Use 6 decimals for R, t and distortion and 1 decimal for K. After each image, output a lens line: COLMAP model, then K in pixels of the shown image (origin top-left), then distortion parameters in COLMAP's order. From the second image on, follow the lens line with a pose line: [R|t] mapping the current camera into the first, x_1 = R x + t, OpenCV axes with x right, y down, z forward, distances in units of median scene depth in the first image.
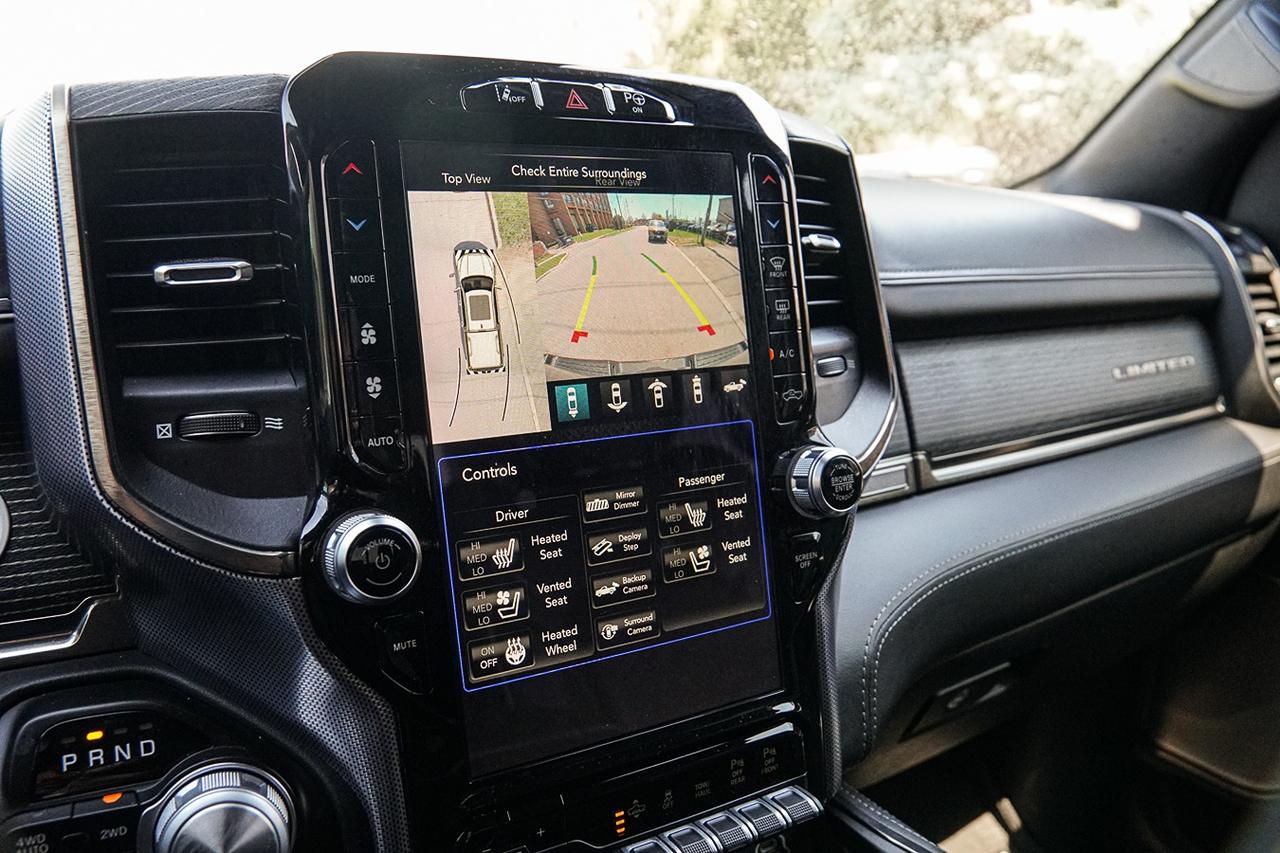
lens RADIAL K [[997.5, 0, 631.8], [0, 997.5, 424.5], [0, 0, 1]] dist [-0.130307, 0.087445]
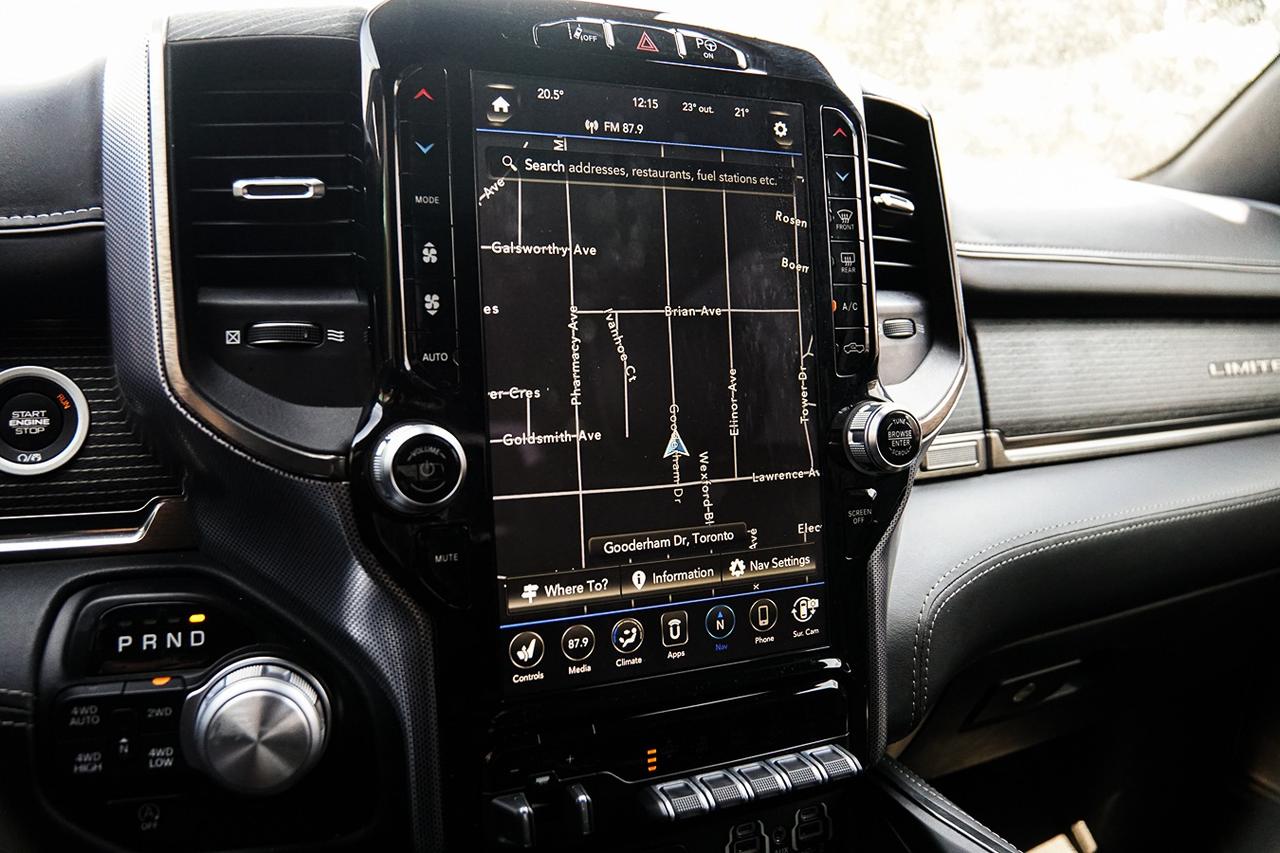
lens RADIAL K [[997.5, 0, 631.6], [0, 997.5, 424.3], [0, 0, 1]] dist [-0.130307, 0.087445]
pose [[0.993430, 0.052744, -0.101565, 0.048840], [-0.054236, 0.998456, -0.011986, 0.074789], [0.100776, 0.017415, 0.994757, -0.004240]]
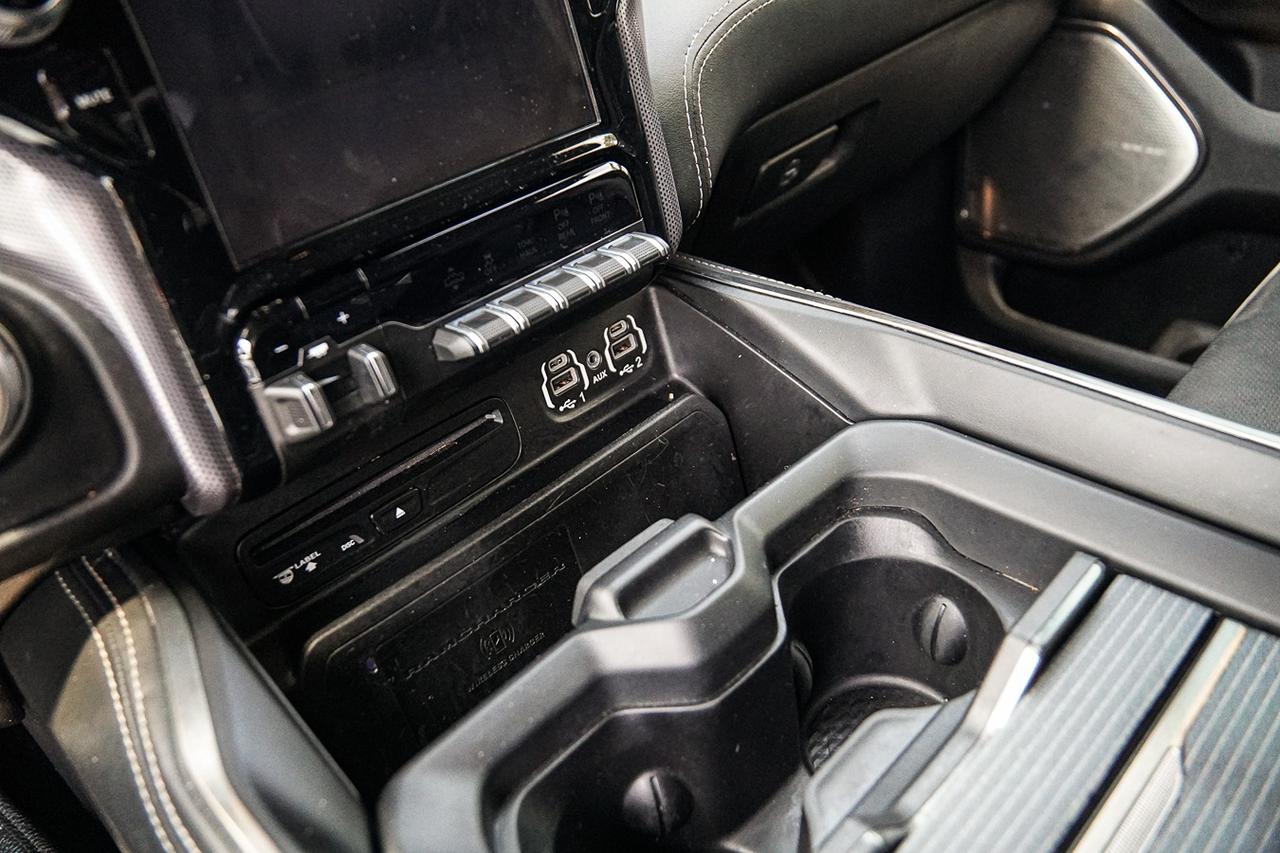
lens RADIAL K [[997.5, 0, 639.6], [0, 997.5, 427.4], [0, 0, 1]] dist [-0.130307, 0.087445]
pose [[0.960914, -0.233223, 0.149168, 0.001315], [0.167570, 0.918874, 0.357197, 0.224884], [-0.220374, -0.318240, 0.922041, 0.138208]]
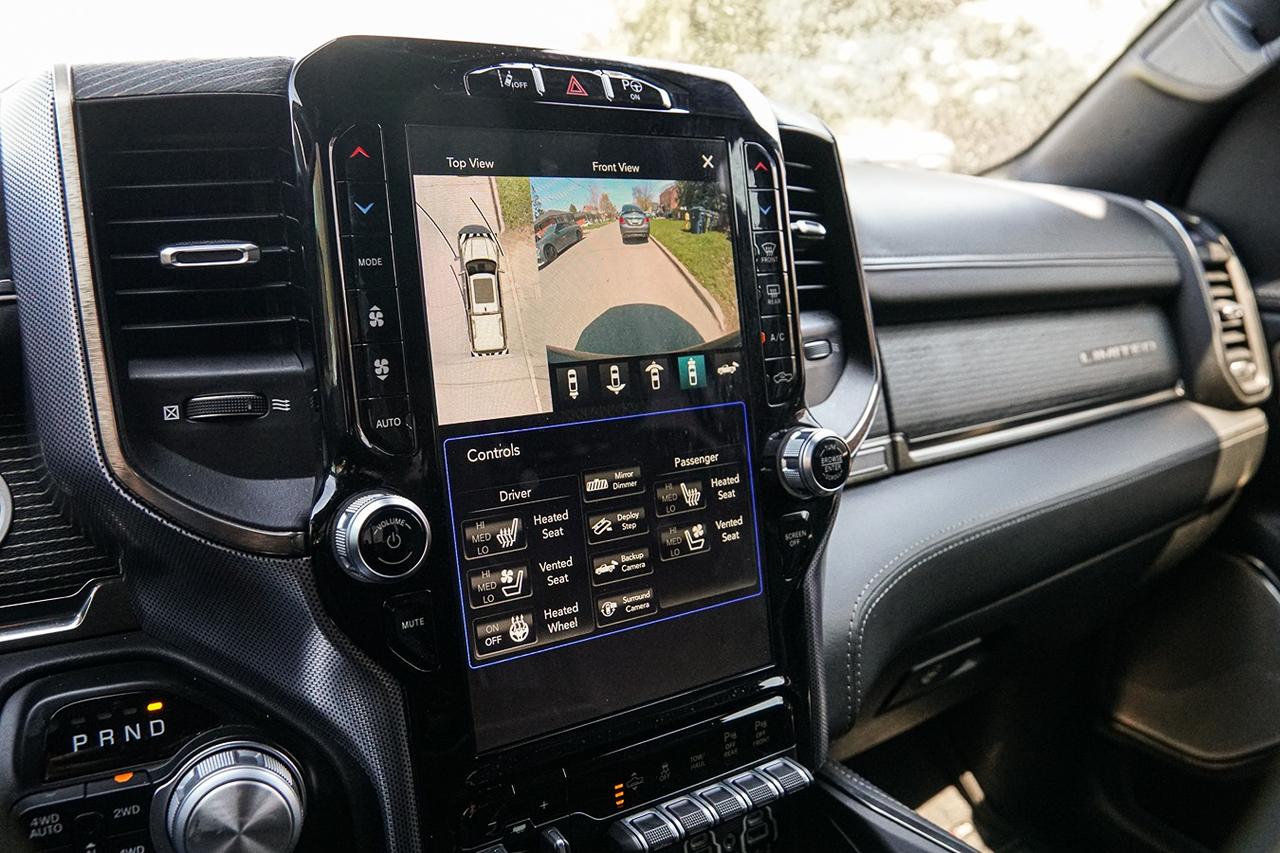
lens RADIAL K [[997.5, 0, 631.0], [0, 997.5, 425.0], [0, 0, 1]] dist [-0.130307, 0.087445]
pose [[0.999036, -0.000589, 0.043890, -0.042553], [-0.000172, 0.999850, 0.017339, 0.001561], [-0.043894, -0.017330, 0.998886, -0.019642]]
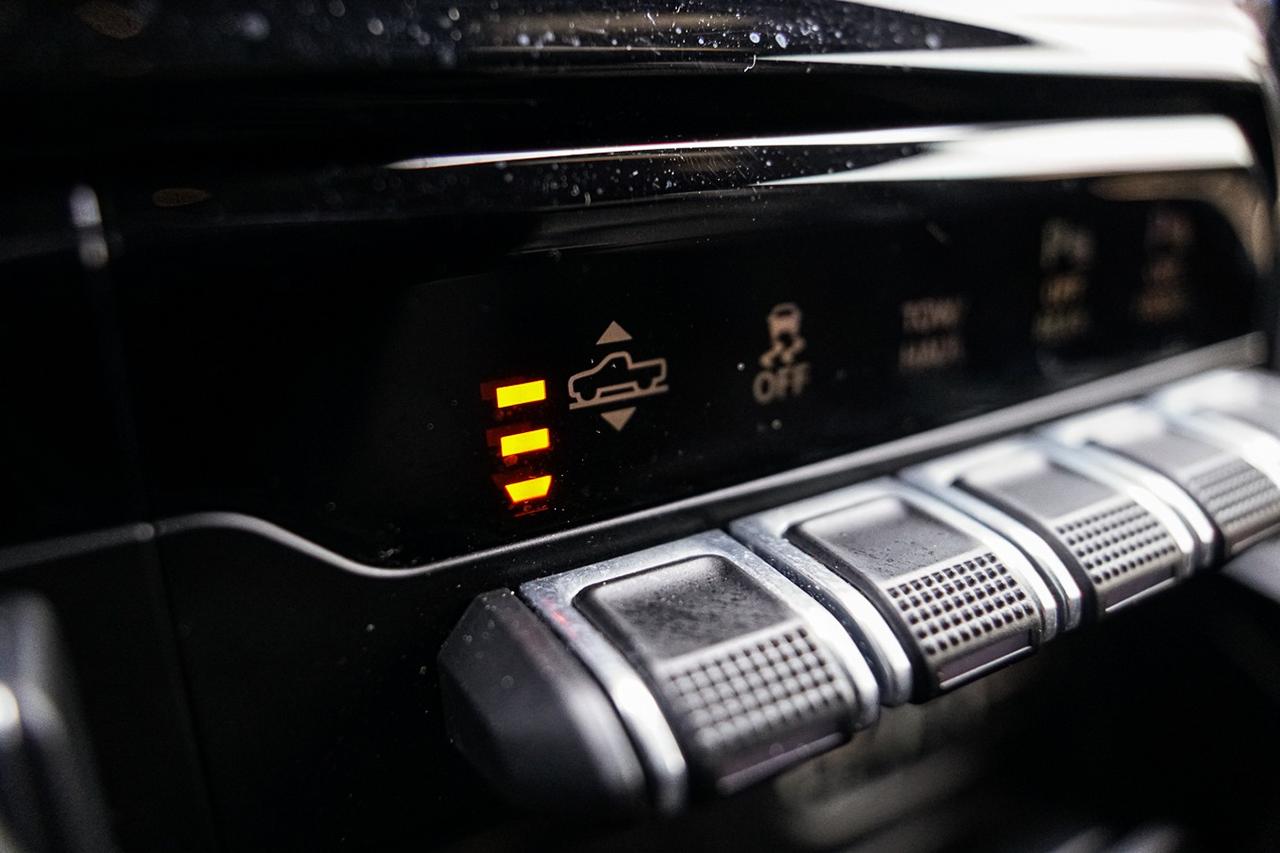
lens RADIAL K [[997.5, 0, 638.3], [0, 997.5, 423.0], [0, 0, 1]] dist [-0.130307, 0.087445]
pose [[0.999760, 0.021877, -0.001379, 0.008664], [-0.021184, 0.980437, 0.195689, 0.350748], [0.005633, -0.195613, 0.980665, 0.786175]]
